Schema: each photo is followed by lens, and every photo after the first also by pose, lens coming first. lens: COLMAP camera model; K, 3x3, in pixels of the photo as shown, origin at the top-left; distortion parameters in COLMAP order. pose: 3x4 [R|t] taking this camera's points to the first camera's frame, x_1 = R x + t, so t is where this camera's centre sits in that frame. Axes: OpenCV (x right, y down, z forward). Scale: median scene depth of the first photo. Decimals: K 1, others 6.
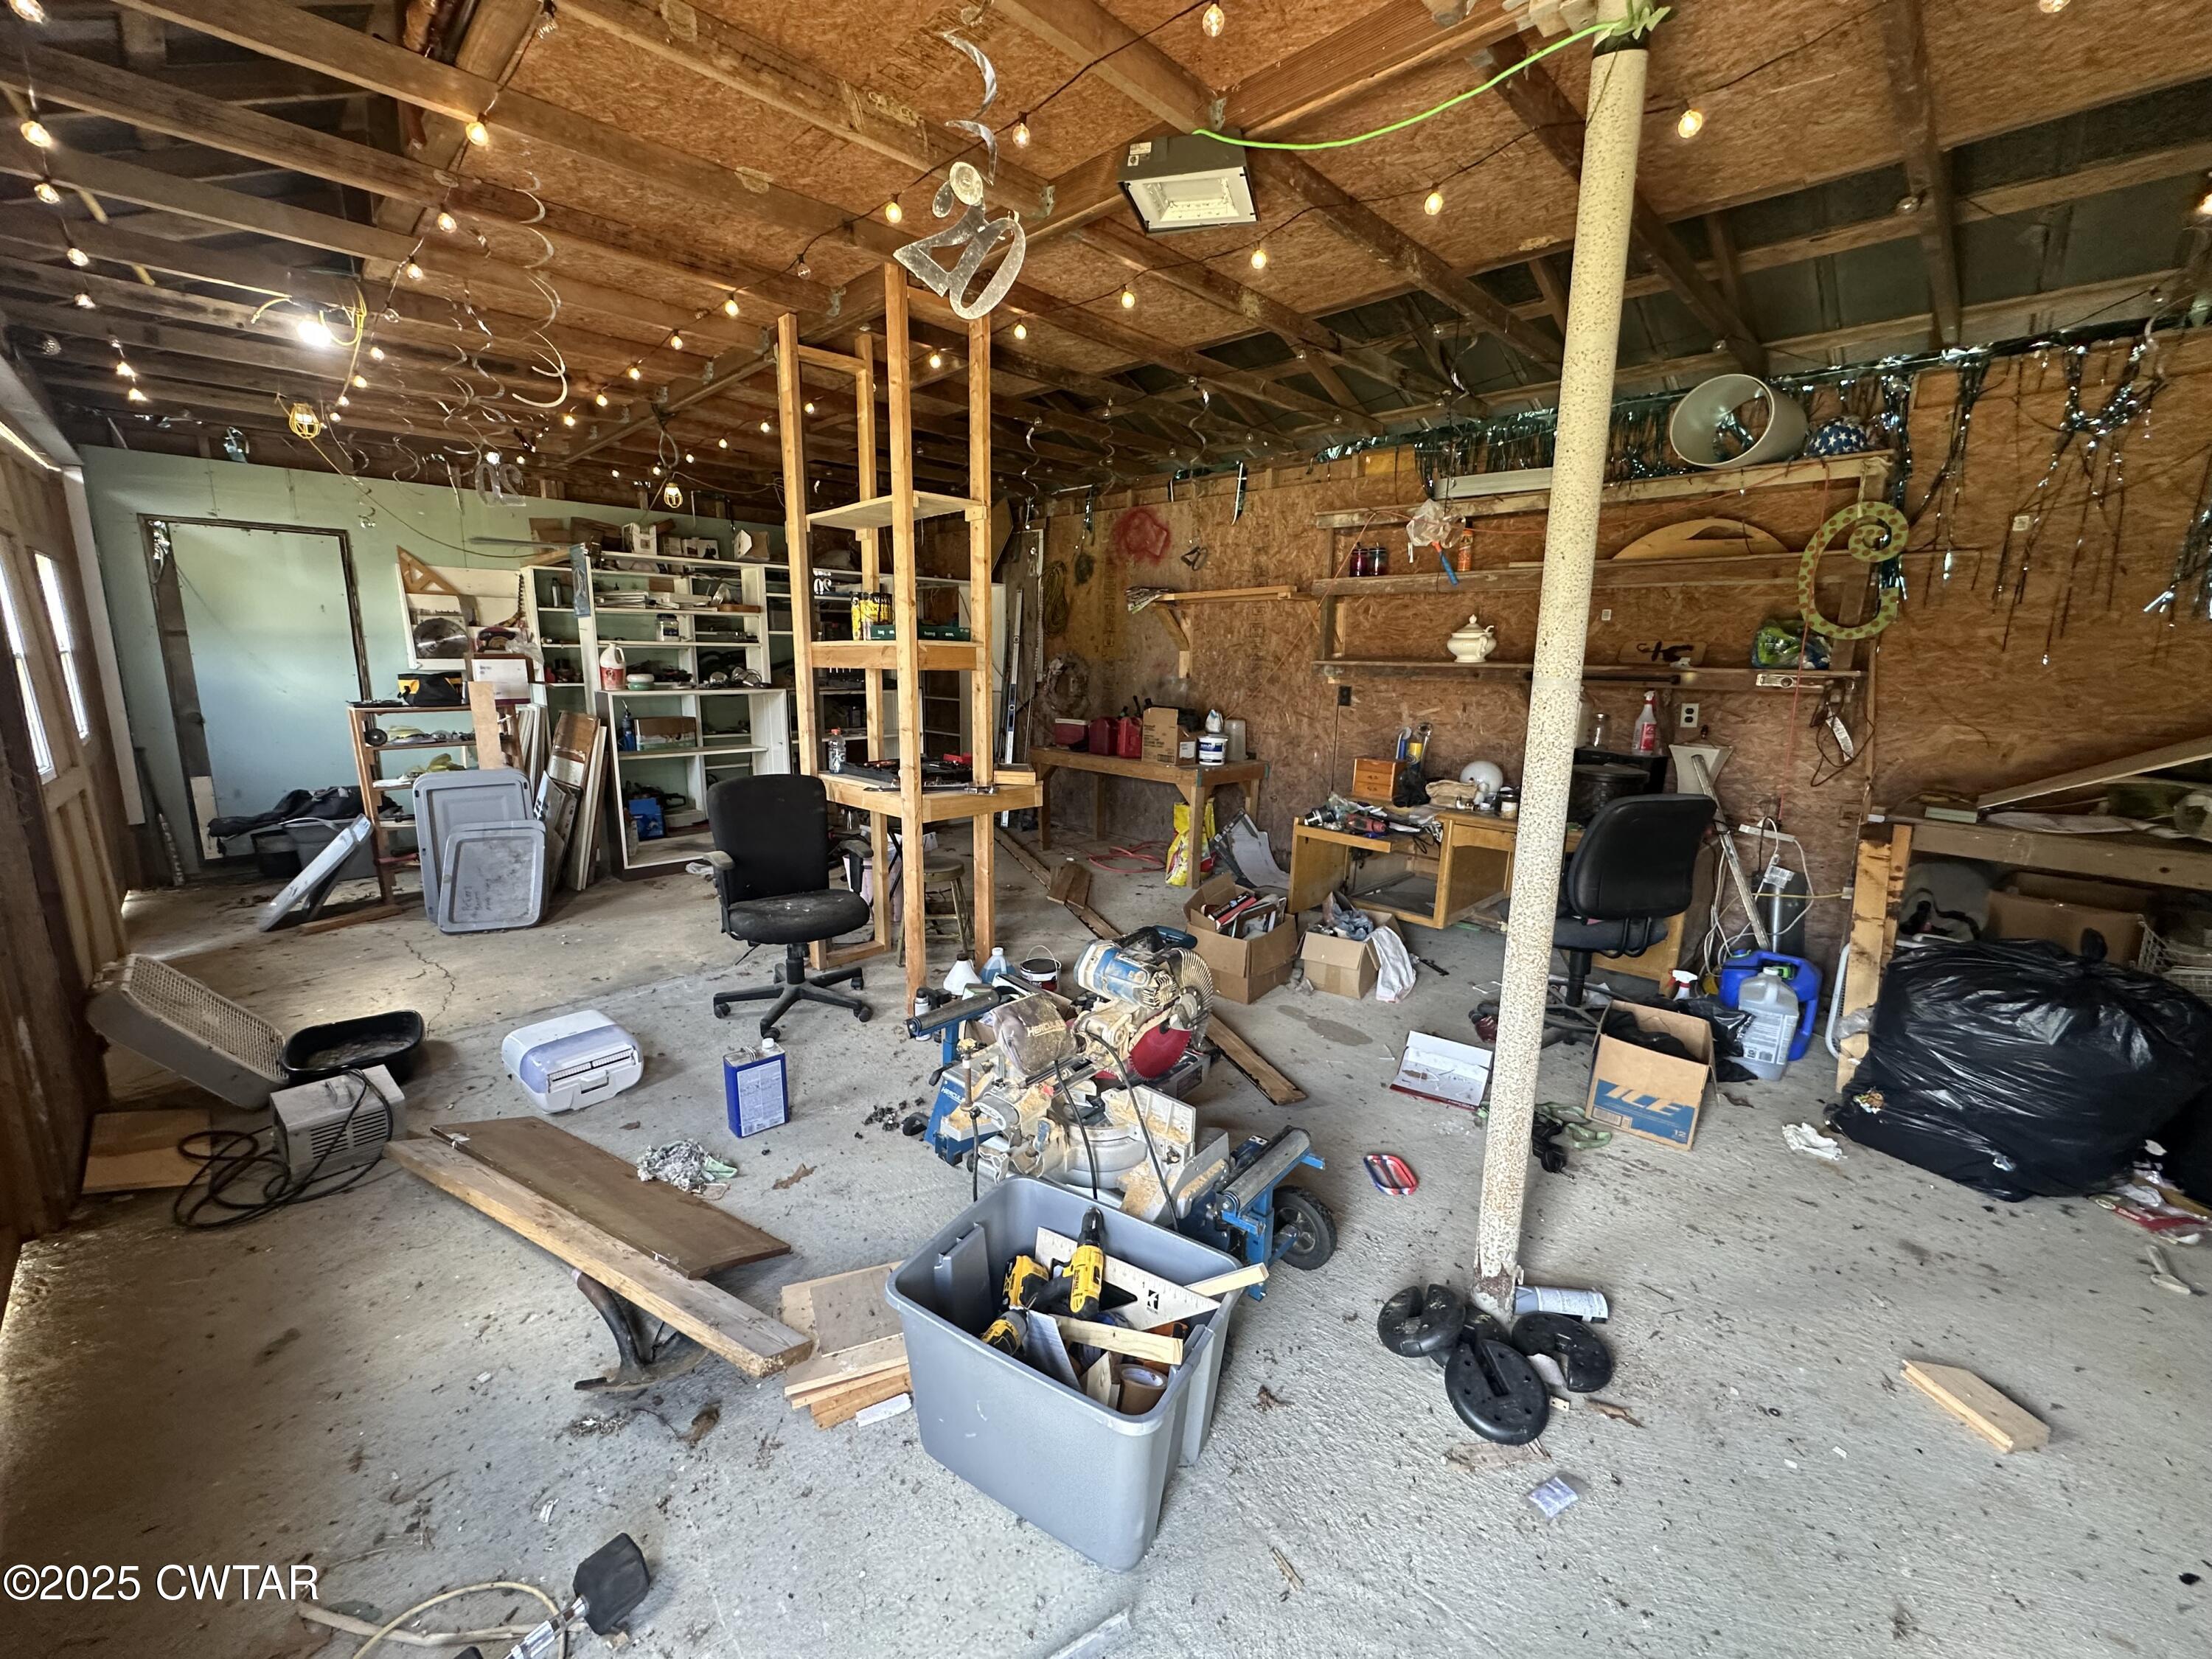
lens RADIAL K [[896.0, 0, 1097.8], [0, 896.0, 830.6], [0, 0, 1]] dist [-0.001887, -0.000222]
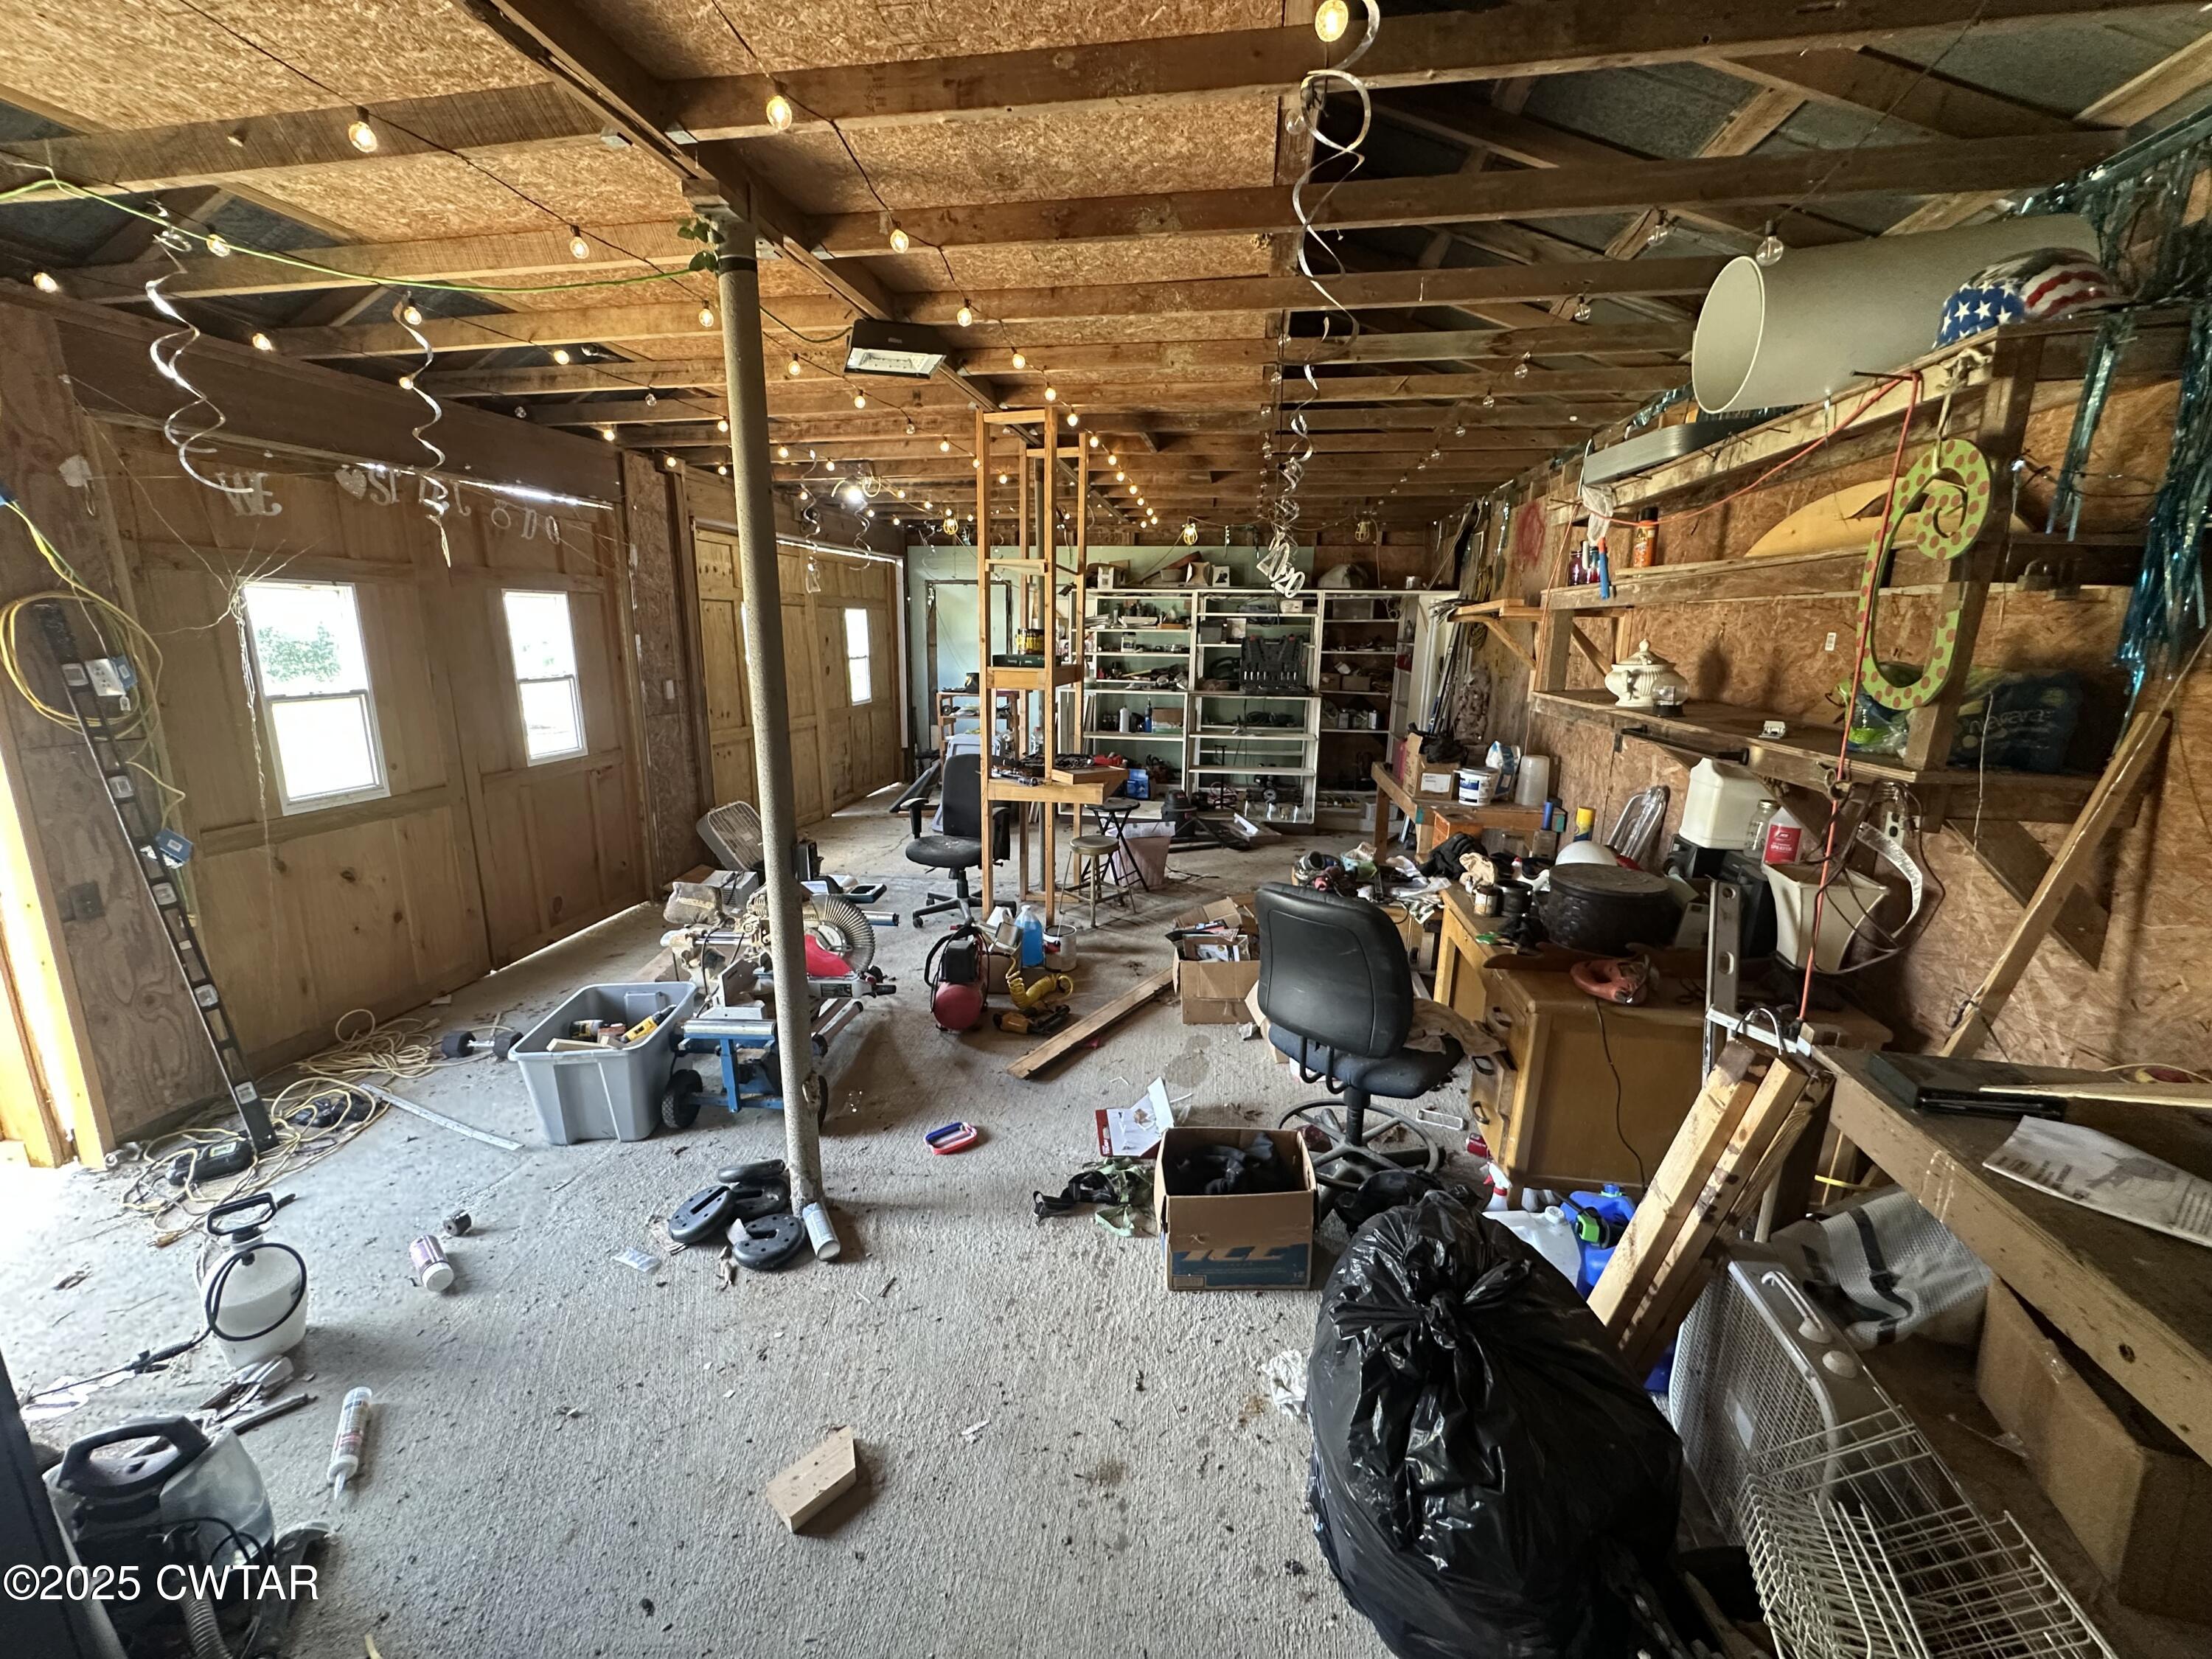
lens RADIAL K [[896.0, 0, 1096.5], [0, 896.0, 832.8], [0, 0, 1]] dist [-0.001887, -0.000222]
pose [[0.577604, 0.174059, -0.797544, 0.989819], [-0.160512, 0.982147, 0.098101, -0.119041], [0.800381, 0.071352, 0.595230, 0.320880]]
